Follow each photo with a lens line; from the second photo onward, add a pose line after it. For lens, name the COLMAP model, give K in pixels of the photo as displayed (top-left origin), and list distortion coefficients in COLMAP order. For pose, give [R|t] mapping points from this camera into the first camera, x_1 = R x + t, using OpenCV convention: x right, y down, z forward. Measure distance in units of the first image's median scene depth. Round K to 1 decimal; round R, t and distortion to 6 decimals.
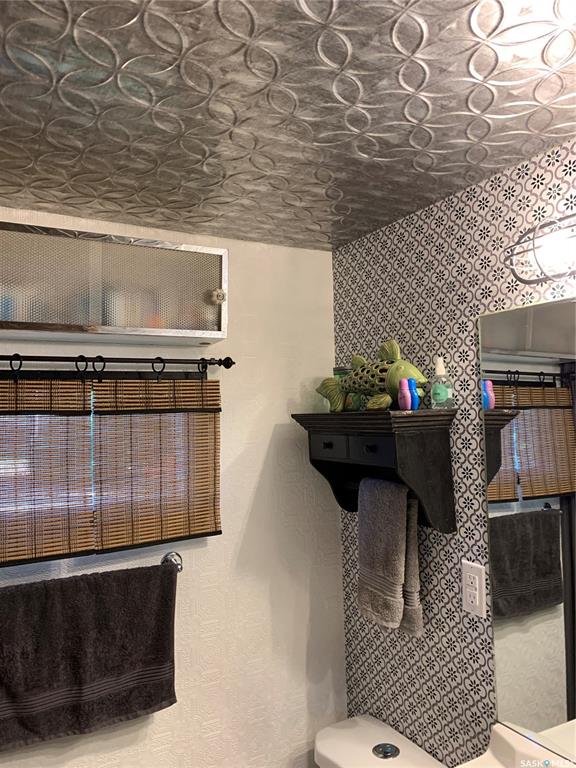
lens RADIAL K [[581.3, 0, 286.7], [0, 581.3, 382.1], [0, 0, 1]] dist [0.043810, -0.053432]
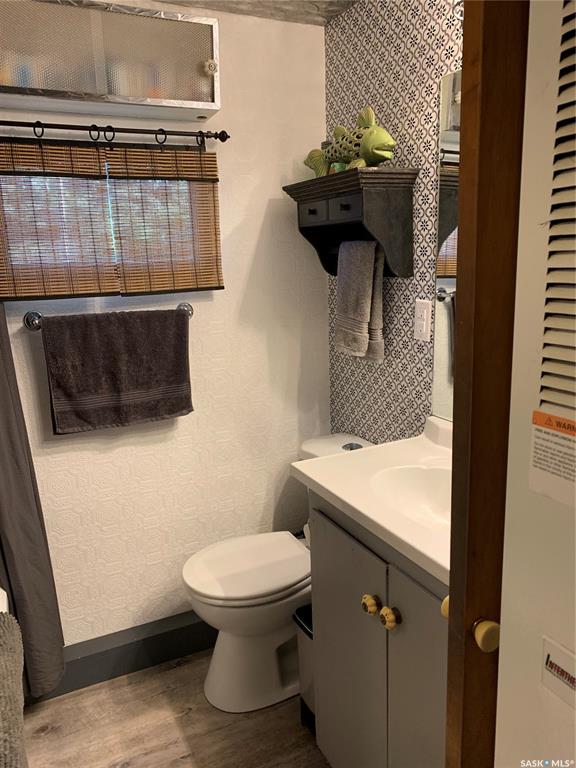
lens RADIAL K [[581.3, 0, 292.7], [0, 581.3, 391.2], [0, 0, 1]] dist [0.043810, -0.053432]
pose [[0.998738, 0.003840, -0.050073, 0.098362], [0.010029, 0.961739, 0.273783, 0.144226], [0.049209, -0.273940, 0.960487, -0.227407]]
